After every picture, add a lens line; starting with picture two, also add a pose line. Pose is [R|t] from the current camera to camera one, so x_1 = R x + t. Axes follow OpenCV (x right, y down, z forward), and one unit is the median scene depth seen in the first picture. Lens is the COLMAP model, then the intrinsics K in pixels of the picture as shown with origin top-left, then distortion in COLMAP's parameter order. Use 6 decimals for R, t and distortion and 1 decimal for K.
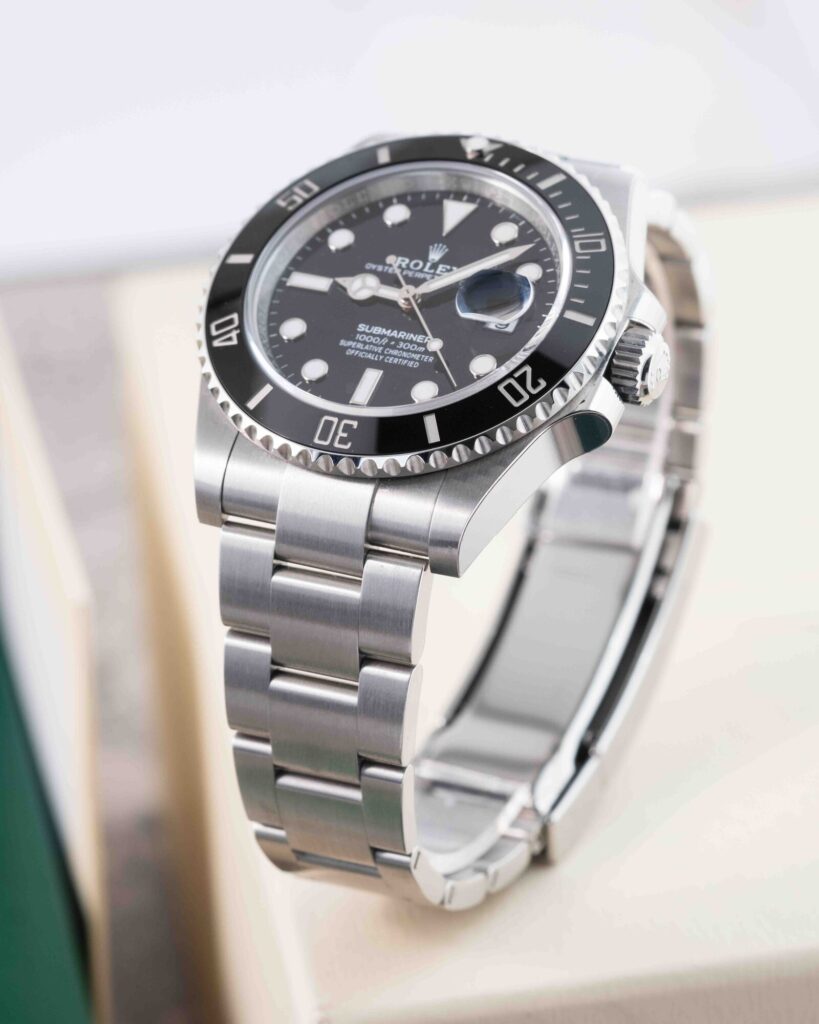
lens RADIAL K [[4145.9, 0, 409.5], [0, 4145.9, 512.0], [0, 0, 1]] dist [0.314776, 3.978159]
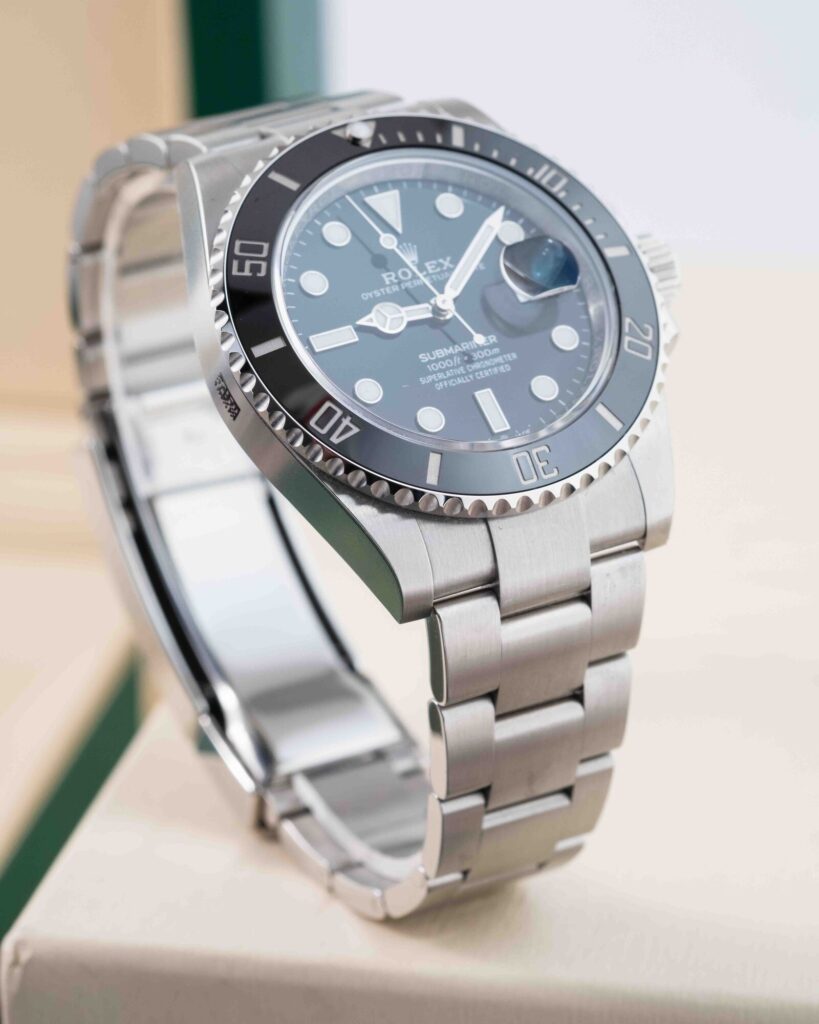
lens RADIAL K [[4145.9, 0, 409.5], [0, 4145.9, 512.0], [0, 0, 1]] dist [0.314776, 3.978159]
pose [[0.573578, -0.438477, 0.691915, -0.671414], [0.328109, 0.896932, 0.296407, -0.290096], [-0.750568, 0.057010, 0.658329, 0.396805]]
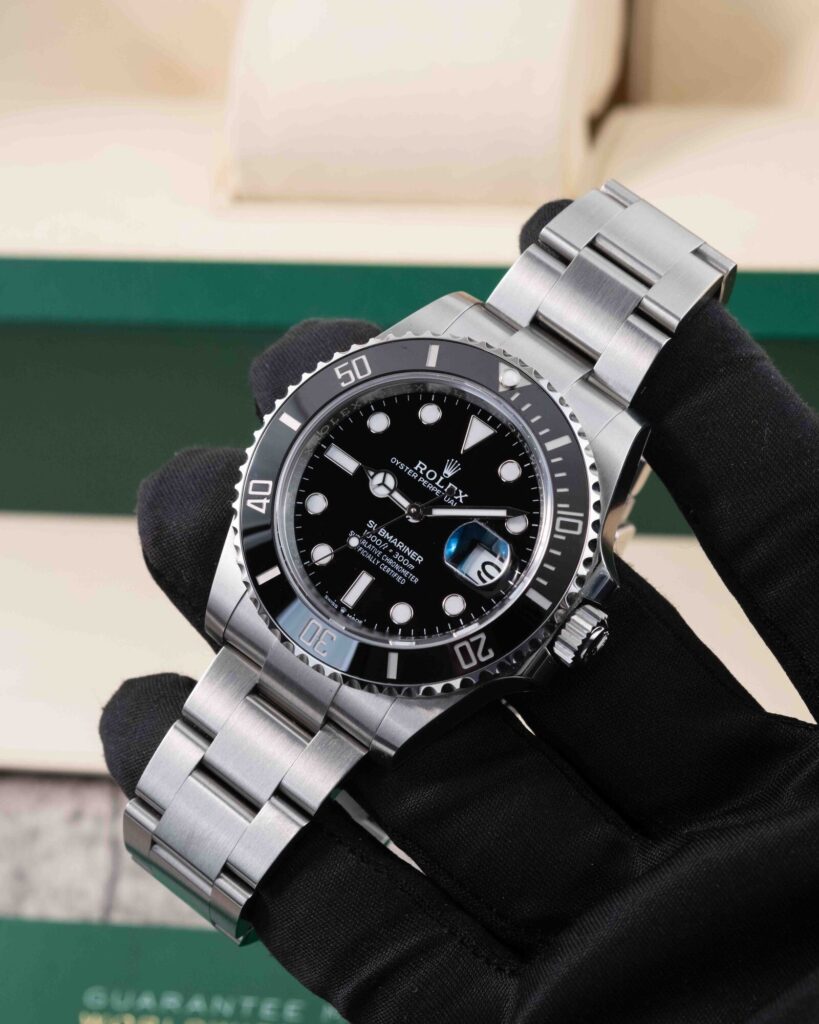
lens RADIAL K [[4145.9, 0, 409.5], [0, 4145.9, 512.0], [0, 0, 1]] dist [0.314776, 3.978159]
pose [[0.967030, 0.252420, -0.033723, 0.038398], [-0.205609, 0.852017, 0.481447, -0.622869], [0.150260, -0.458640, 0.875826, -0.035025]]
